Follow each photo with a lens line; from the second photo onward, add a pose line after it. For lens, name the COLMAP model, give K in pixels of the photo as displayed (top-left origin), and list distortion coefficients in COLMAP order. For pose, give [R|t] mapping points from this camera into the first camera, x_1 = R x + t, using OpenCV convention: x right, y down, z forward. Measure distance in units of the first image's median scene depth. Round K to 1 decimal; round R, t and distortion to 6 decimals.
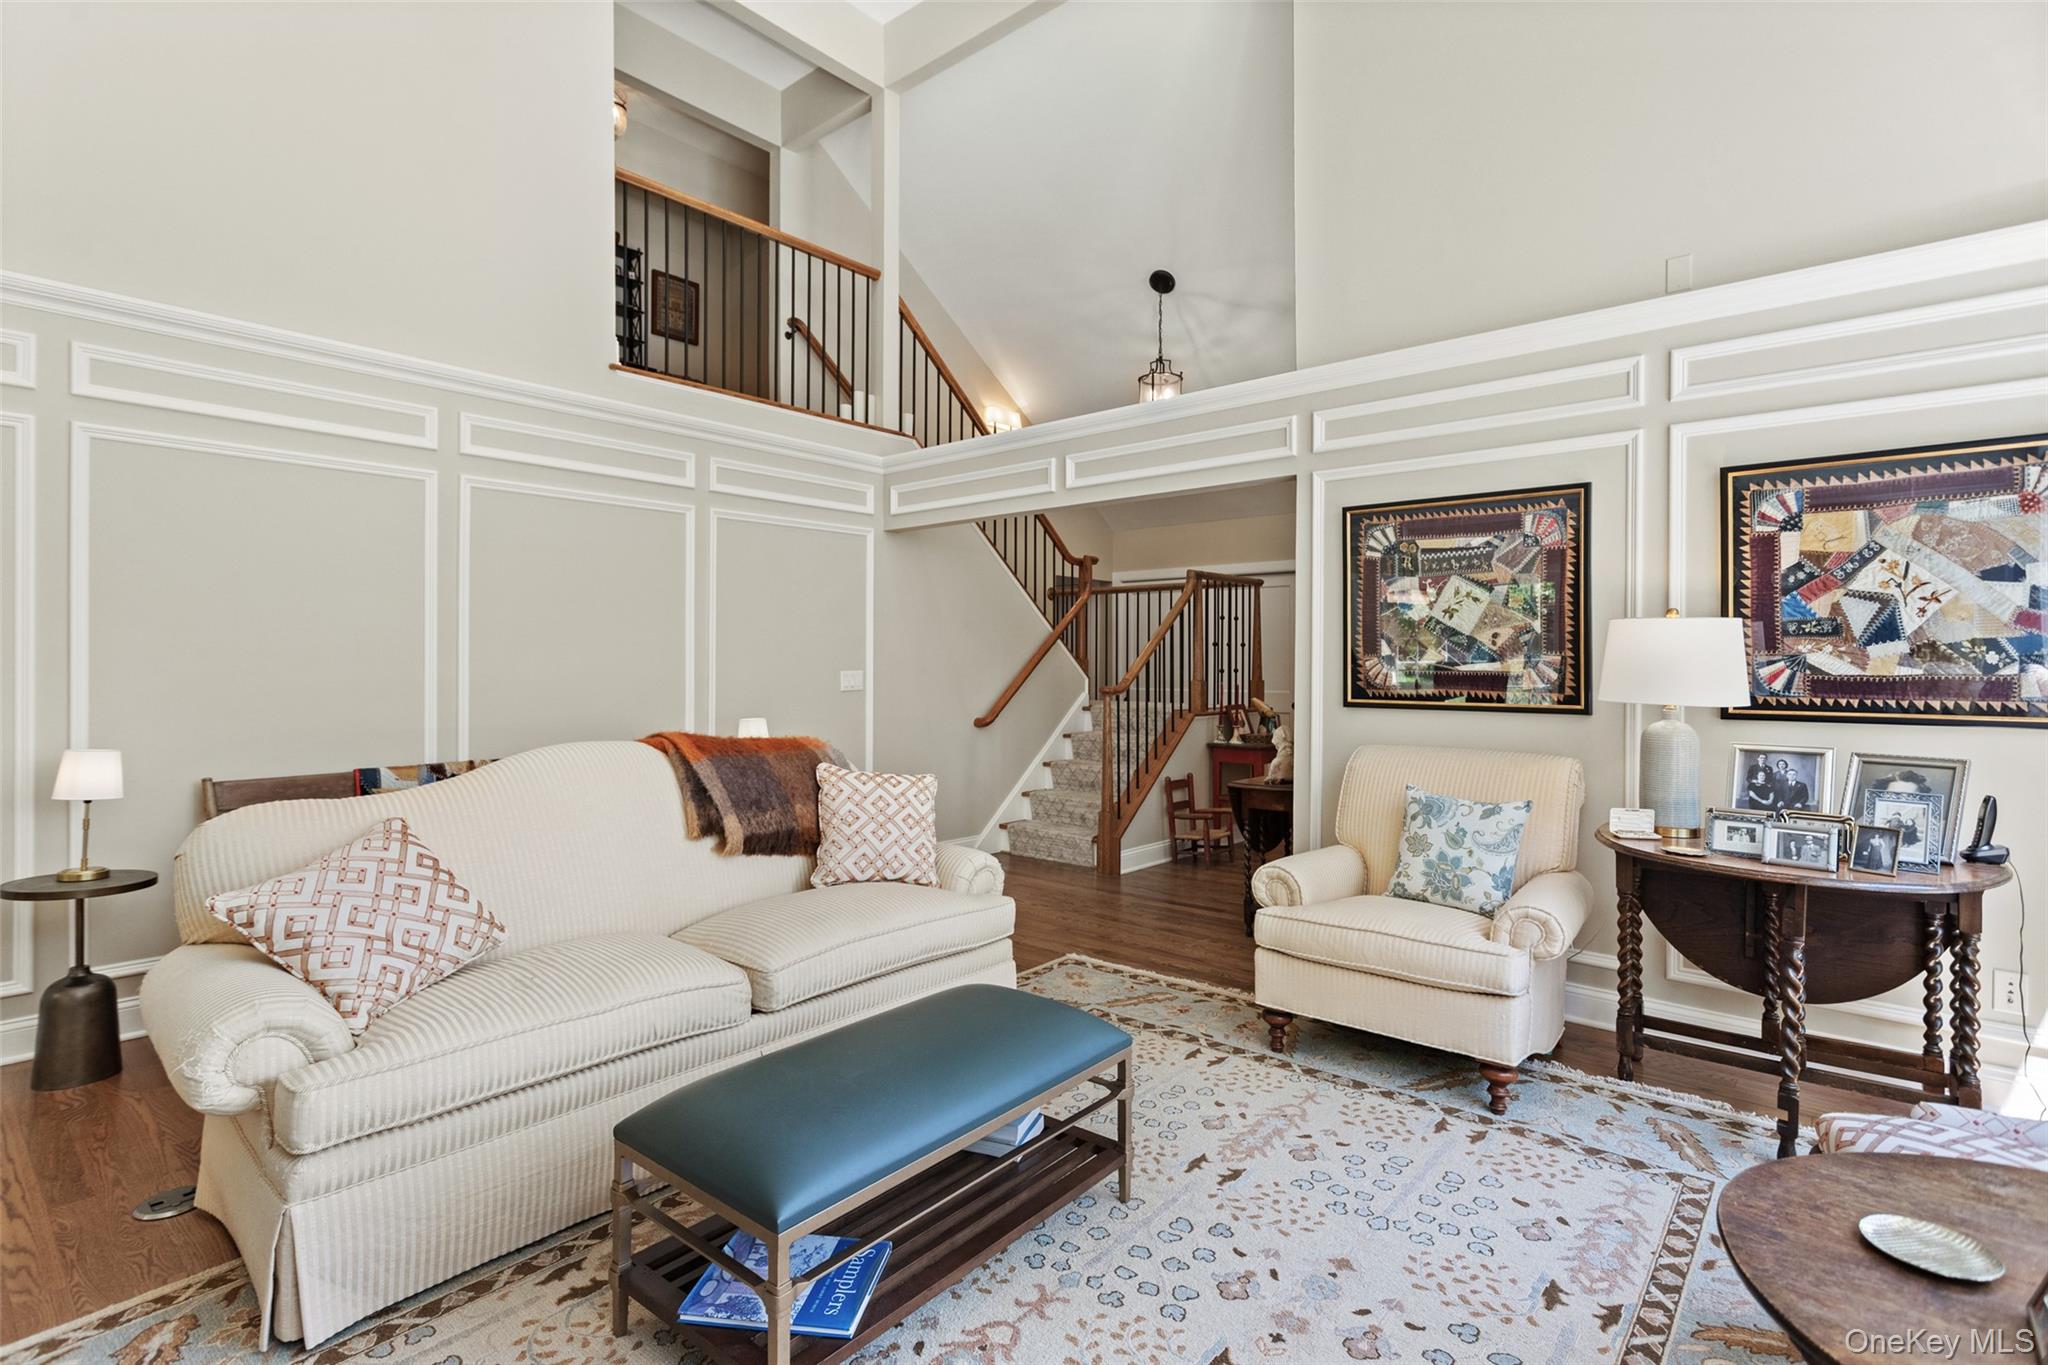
lens RADIAL K [[975.3, 0, 1030.0], [0, 975.3, 649.6], [0, 0, 1]] dist [0.000463, 0.000320]
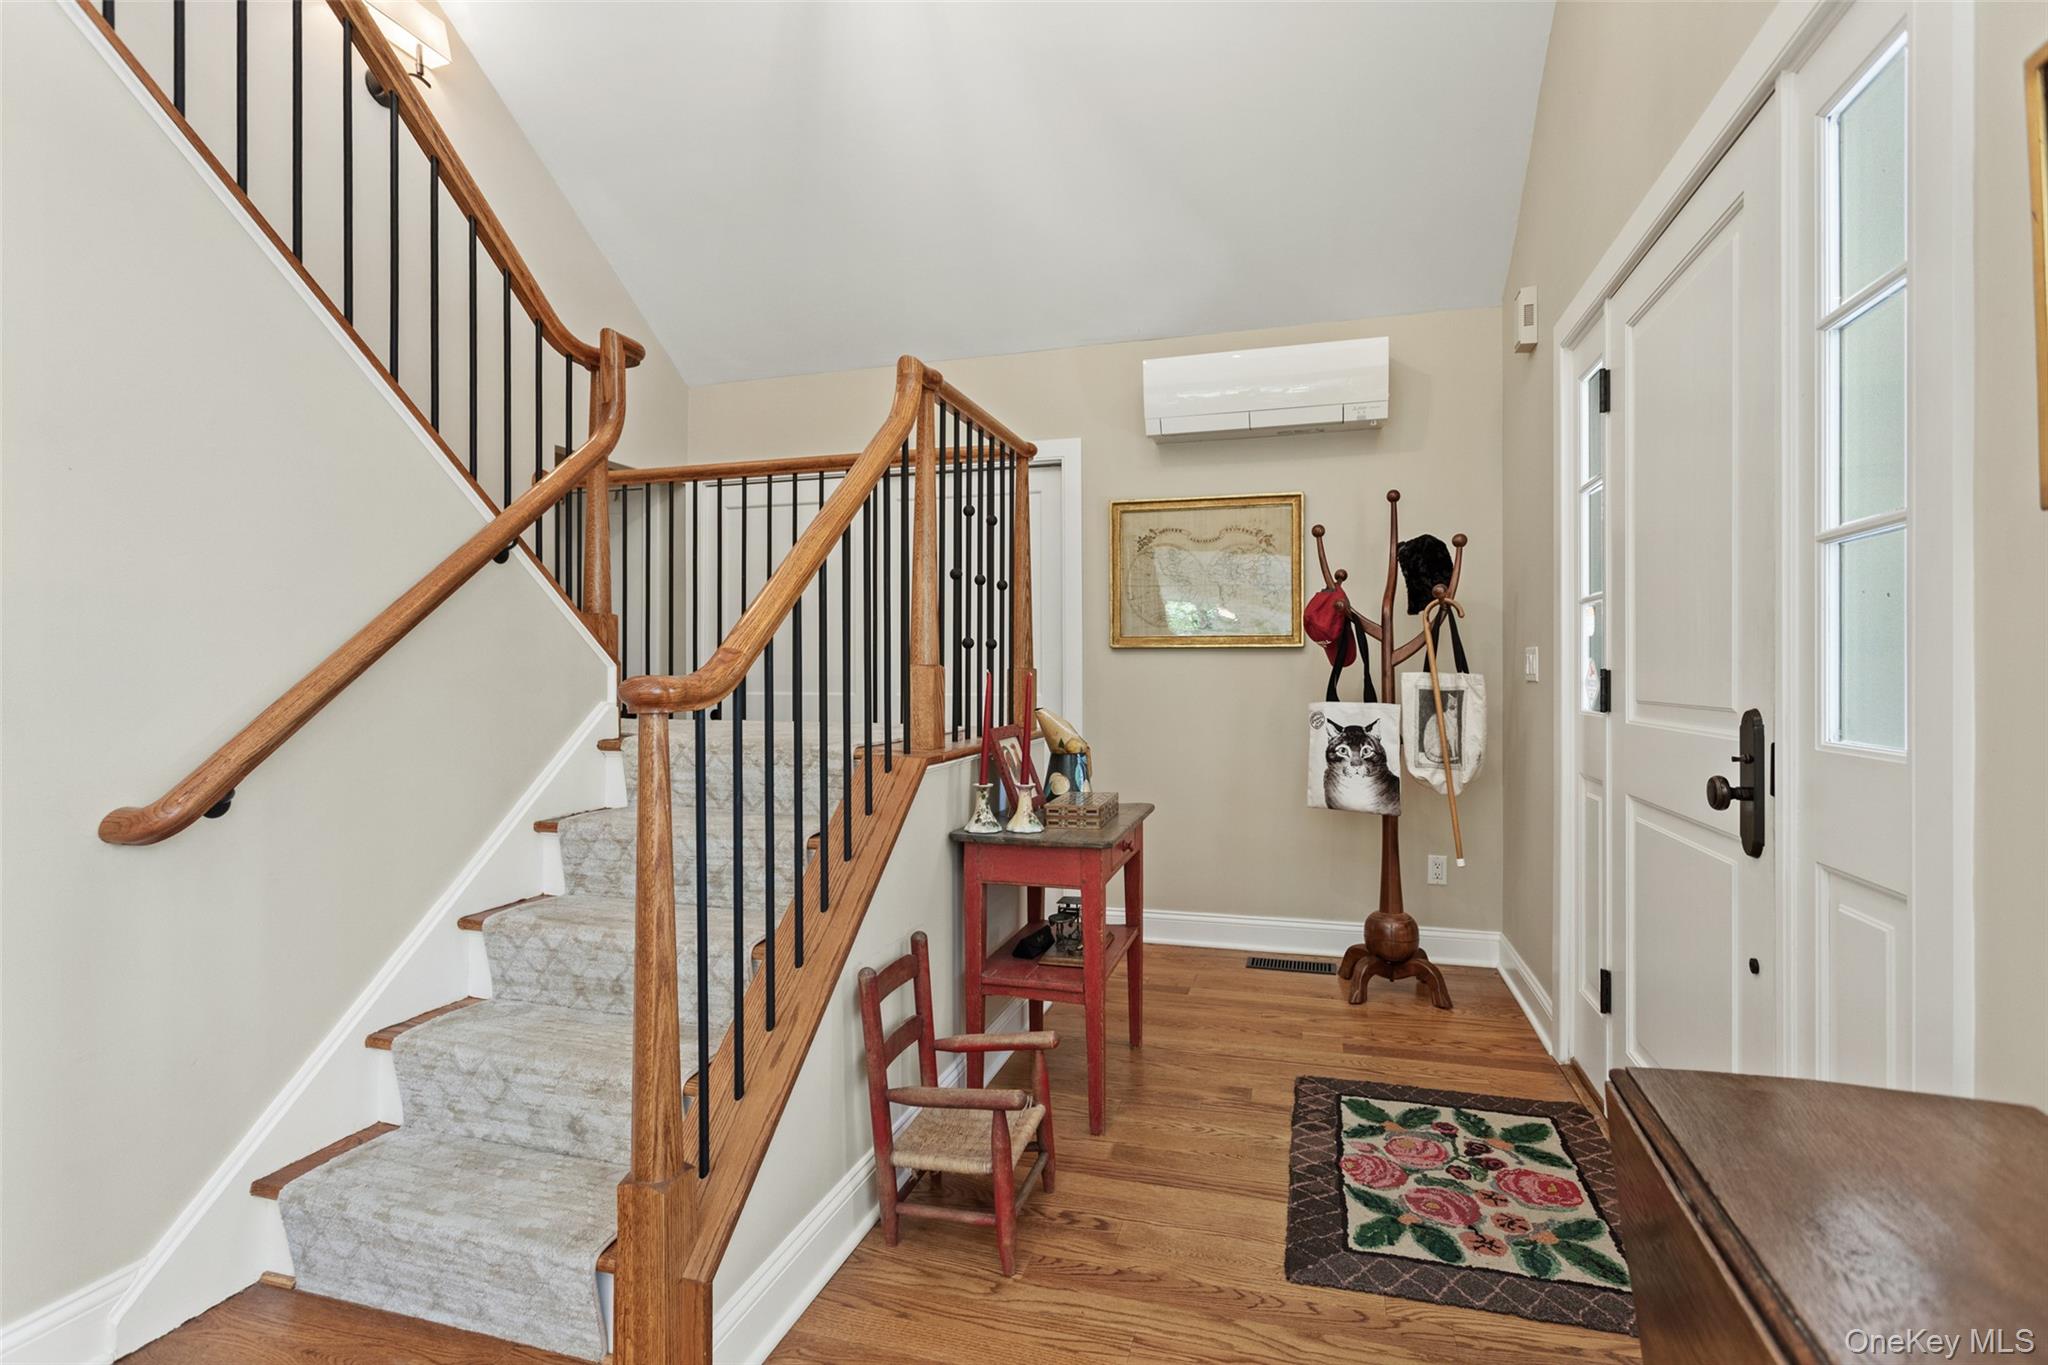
lens RADIAL K [[975.3, 0, 1029.4], [0, 975.3, 682.1], [0, 0, 1]] dist [0.000463, 0.000320]
pose [[0.913305, -0.004282, 0.407253, 0.056853], [-0.005766, 0.999709, 0.023441, 0.028619], [-0.407235, -0.023757, 0.913014, 0.642088]]
